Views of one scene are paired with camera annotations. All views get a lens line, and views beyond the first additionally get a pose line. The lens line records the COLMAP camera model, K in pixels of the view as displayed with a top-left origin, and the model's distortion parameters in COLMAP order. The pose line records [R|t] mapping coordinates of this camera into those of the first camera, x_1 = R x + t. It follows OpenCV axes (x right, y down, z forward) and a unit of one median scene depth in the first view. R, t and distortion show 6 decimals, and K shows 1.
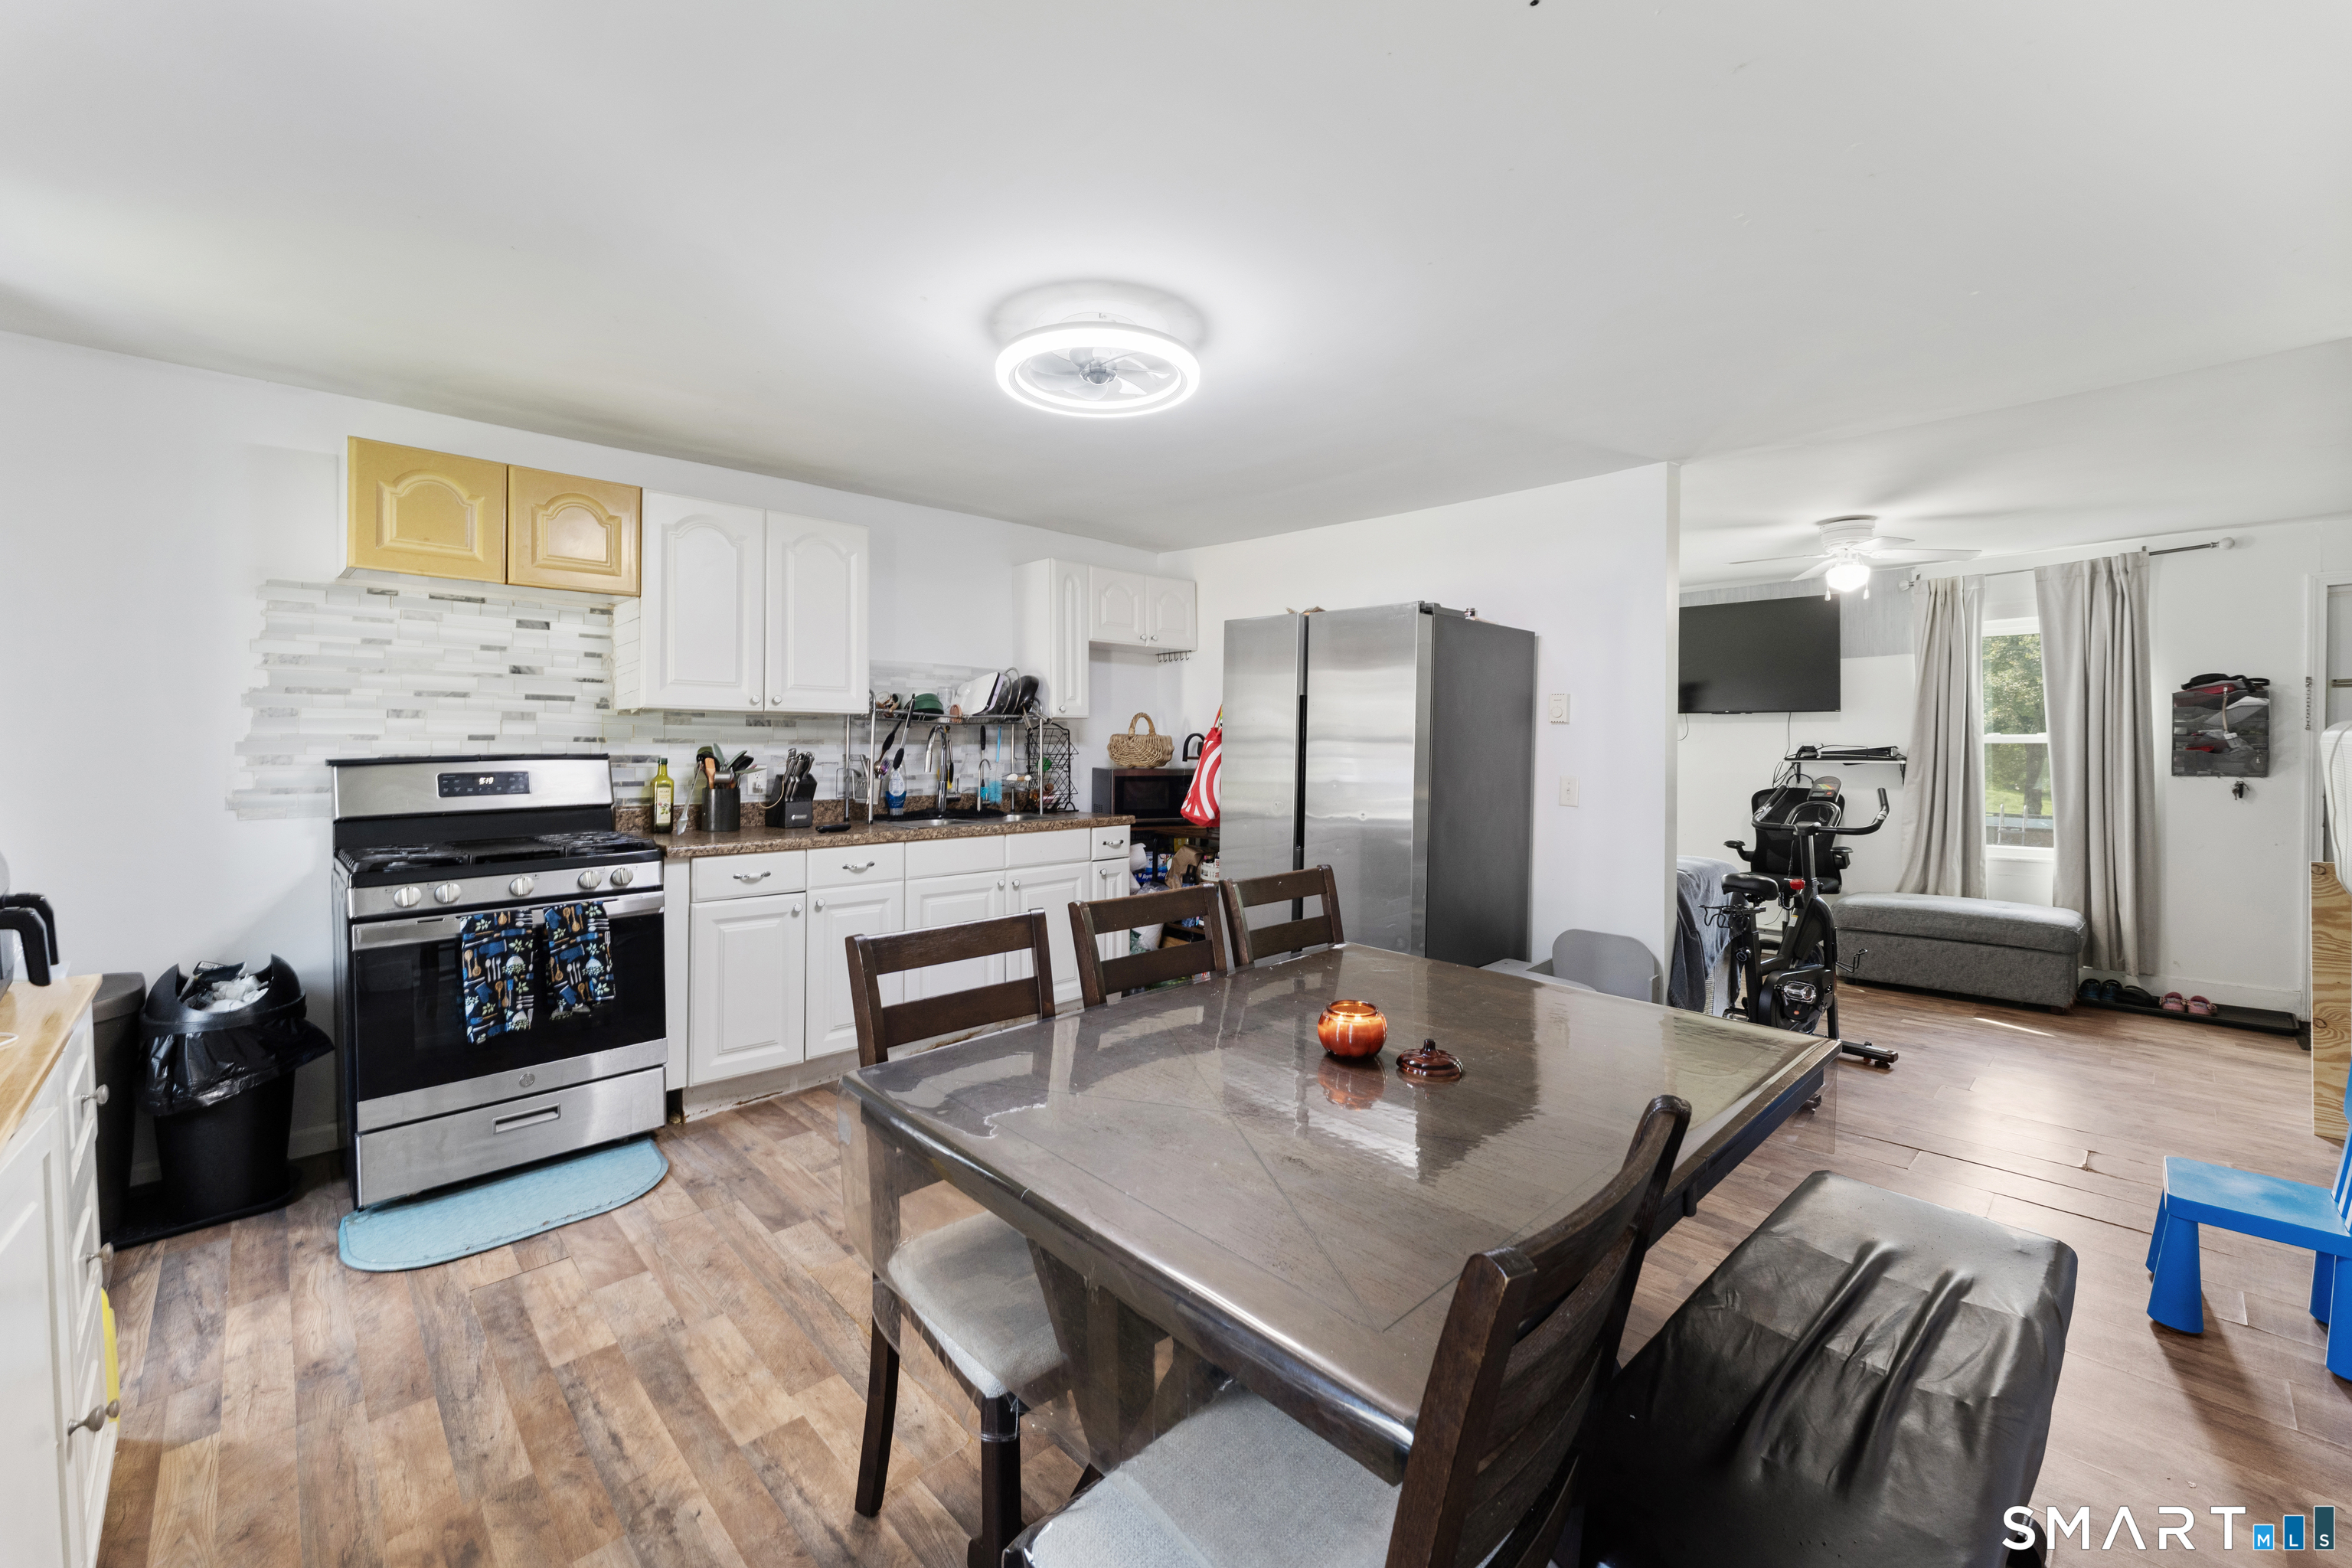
lens RADIAL K [[954.7, 0, 1172.0], [0, 954.7, 751.3], [0, 0, 1]] dist [-0.001105, -0.000109]
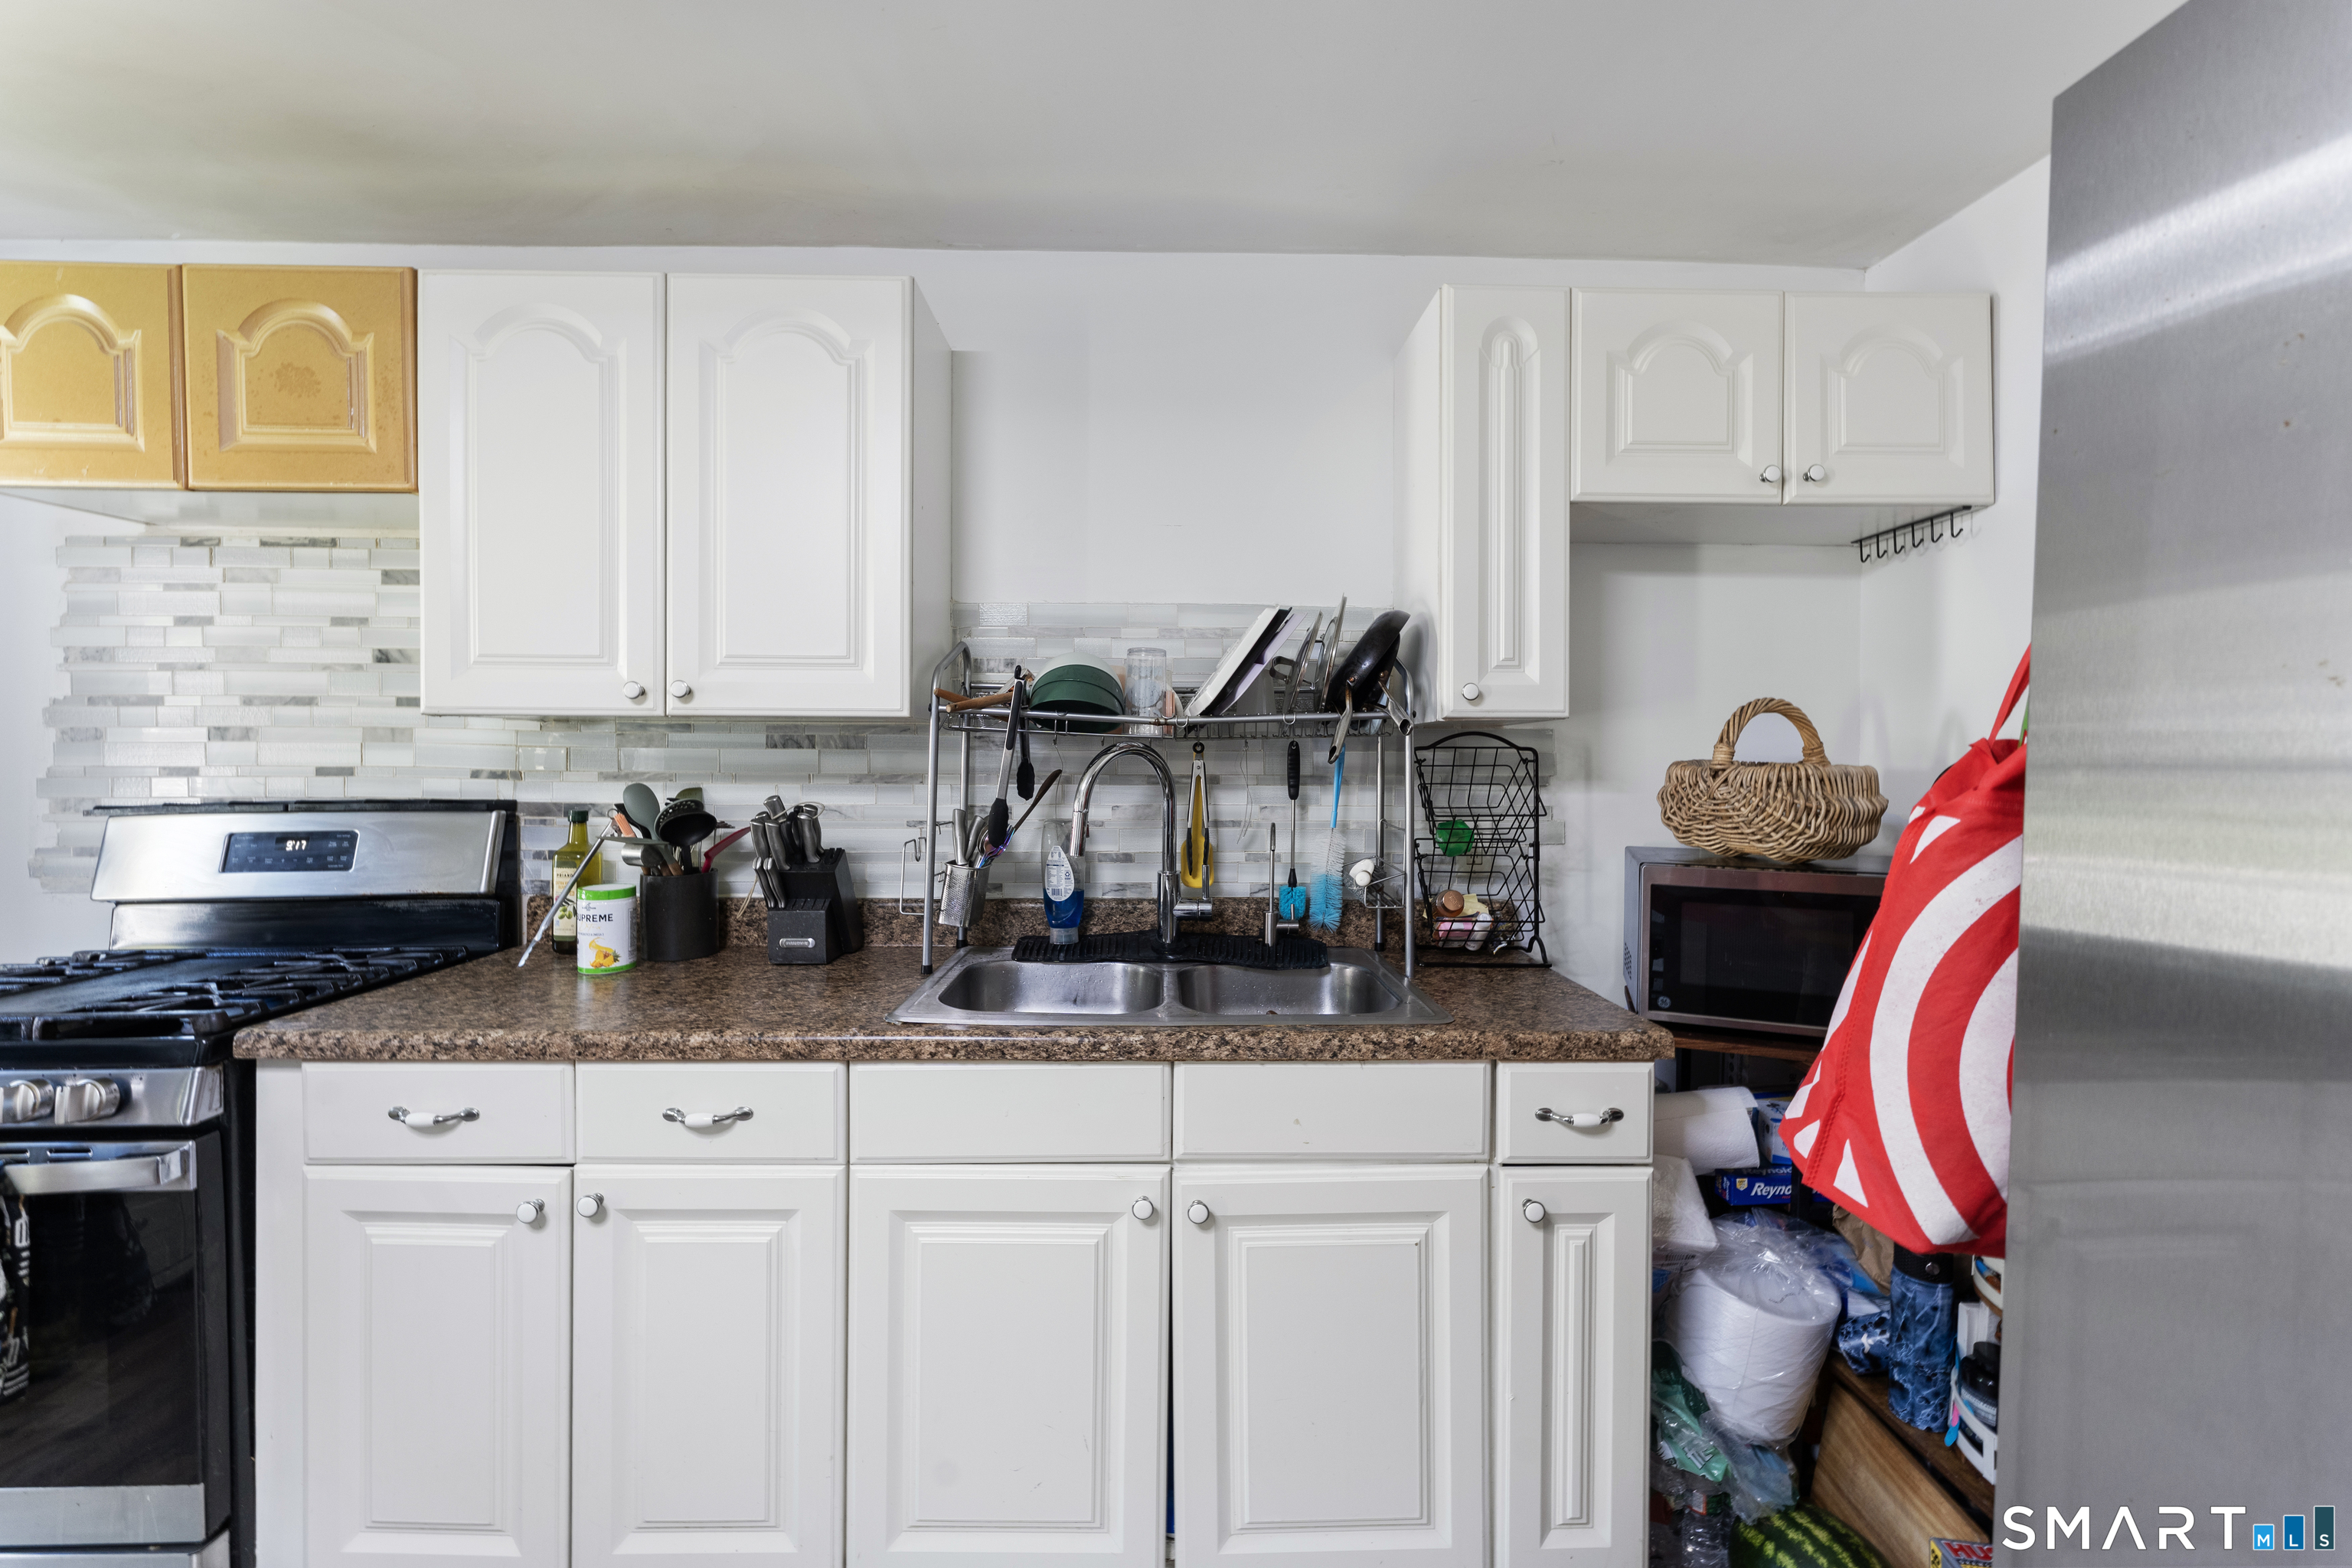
lens RADIAL K [[942.3, 0, 1170.1], [0, 942.3, 773.1], [0, 0, 1]] dist [-0.000508, -0.000024]
pose [[0.729712, 0.012989, -0.683631, 0.065844], [-0.007982, 0.999913, 0.010478, -0.023582], [0.683708, -0.002190, 0.729752, 0.920137]]
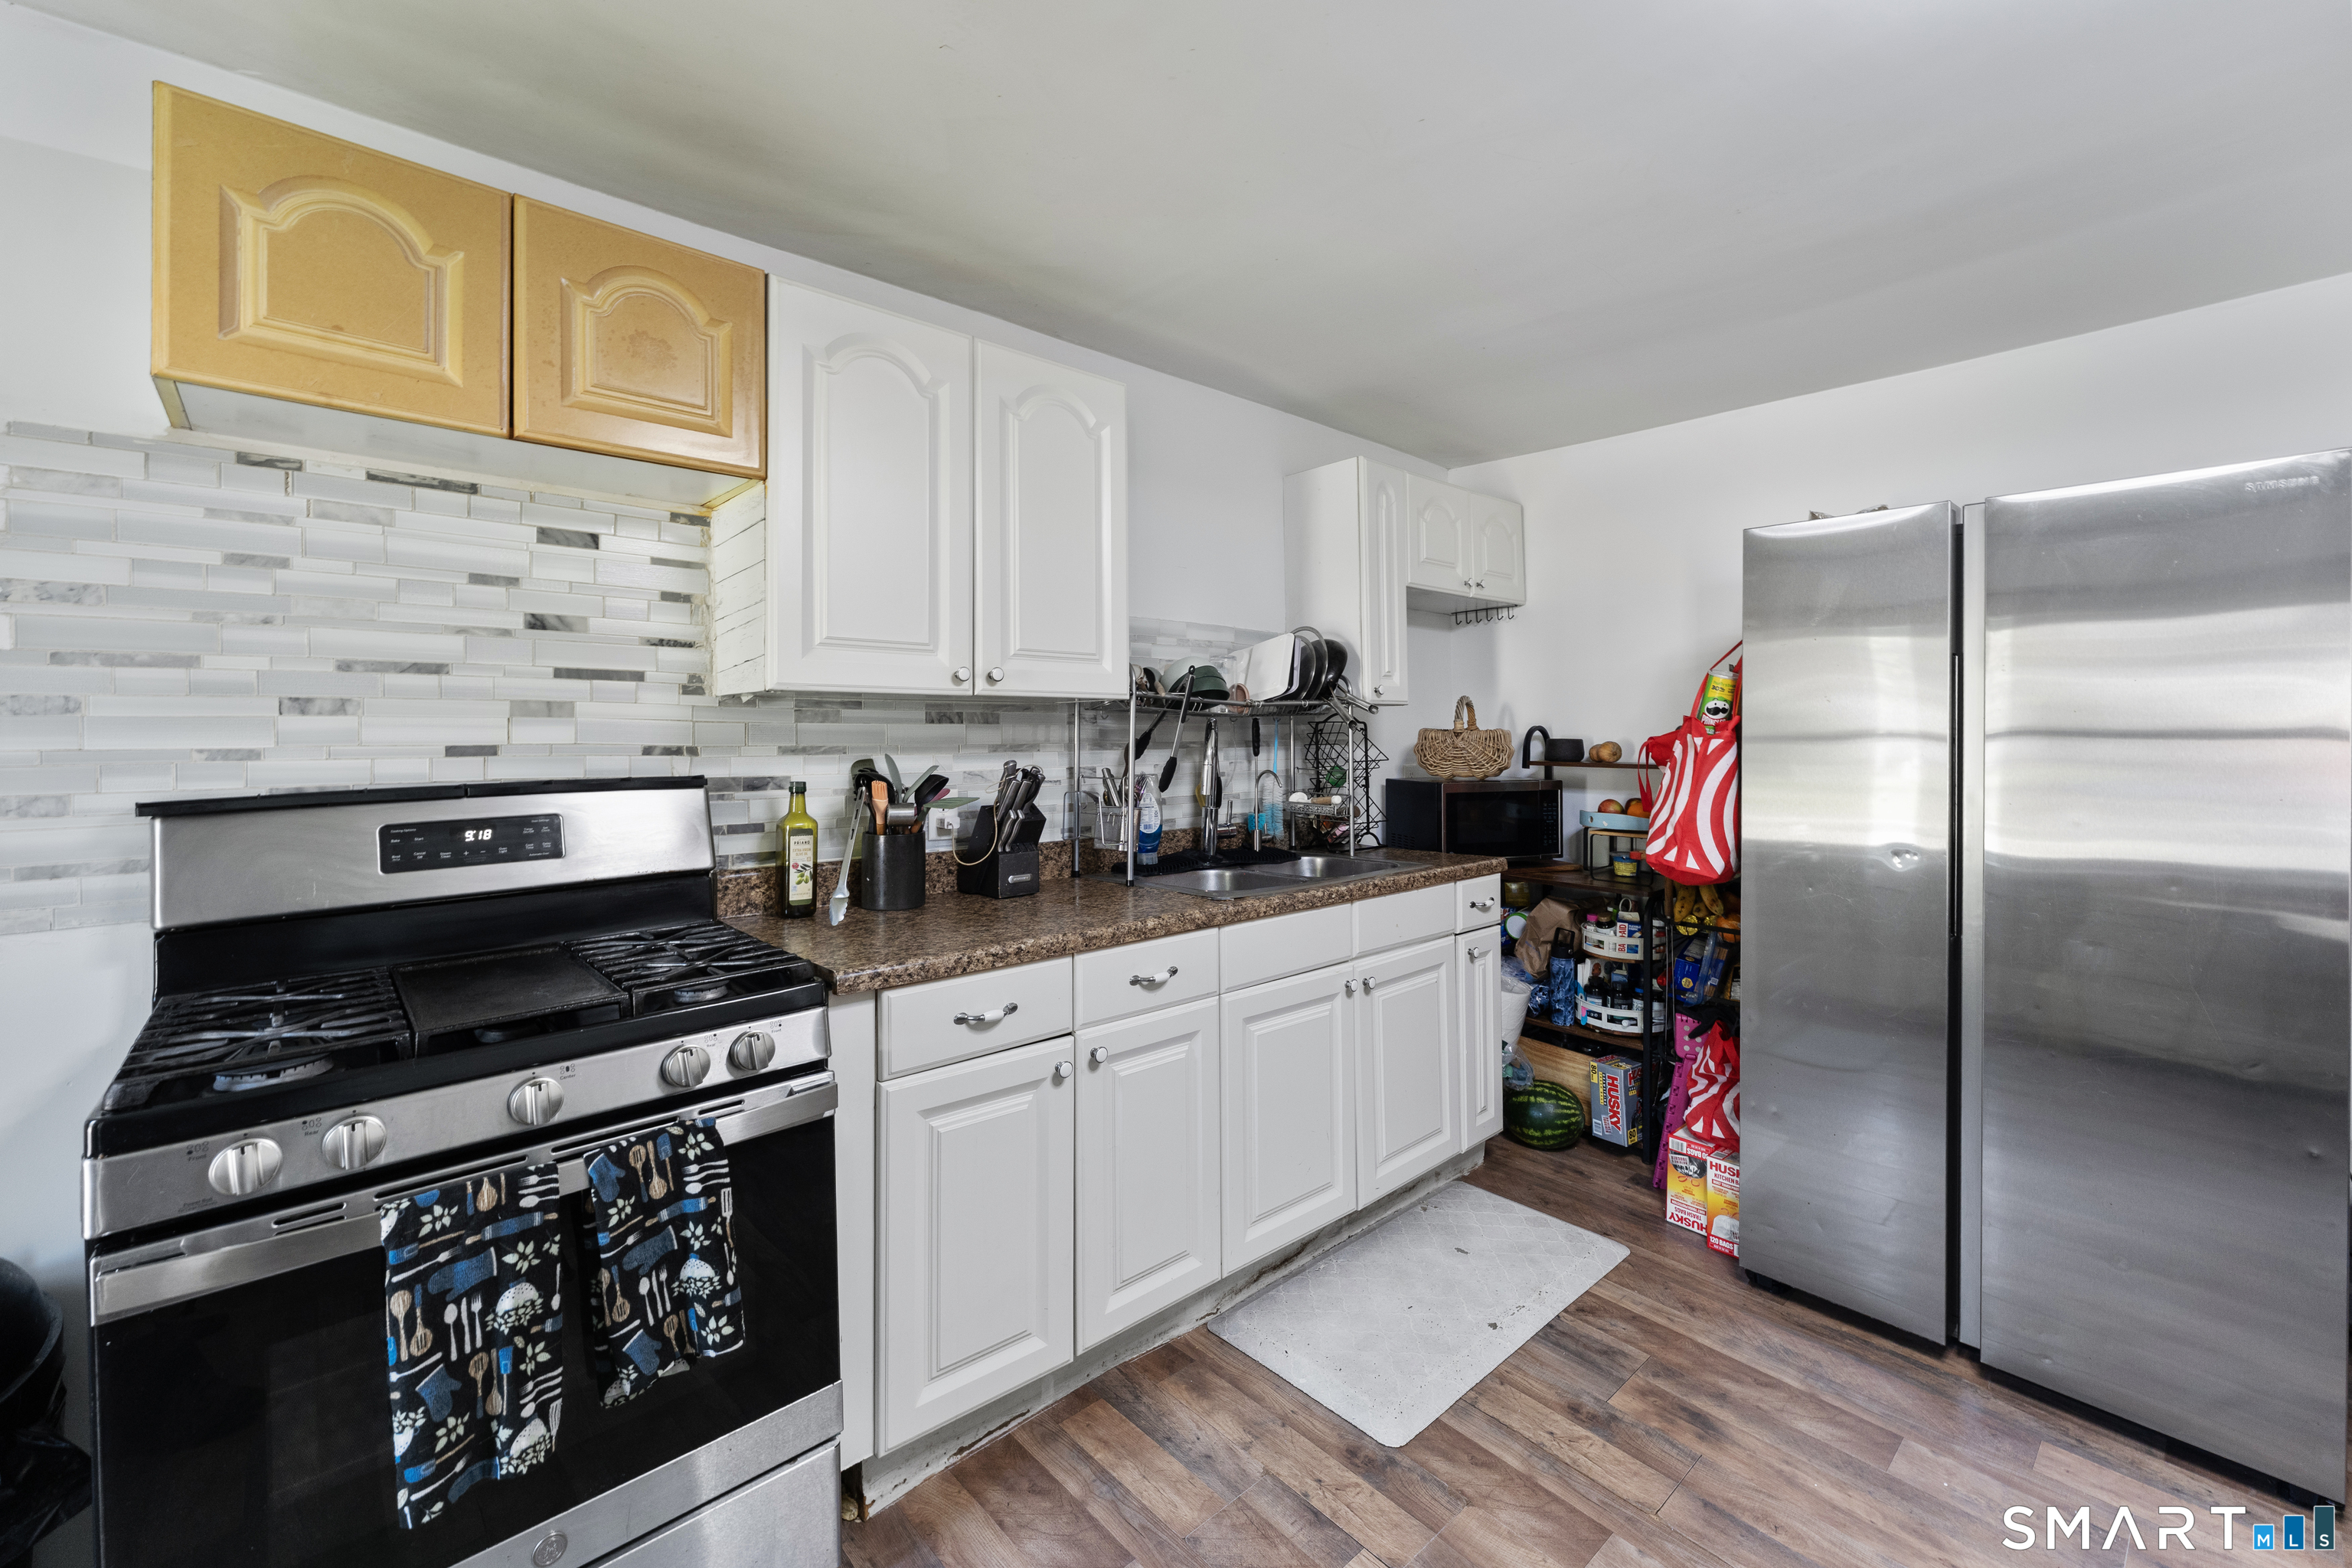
lens RADIAL K [[960.3, 0, 1178.7], [0, 960.3, 734.0], [0, 0, 1]] dist [-0.002067, -0.000287]
pose [[0.999186, -0.011682, -0.038618, -0.314860], [0.011259, 0.999874, -0.011145, -0.013188], [0.038744, 0.010702, 0.999192, 0.487360]]
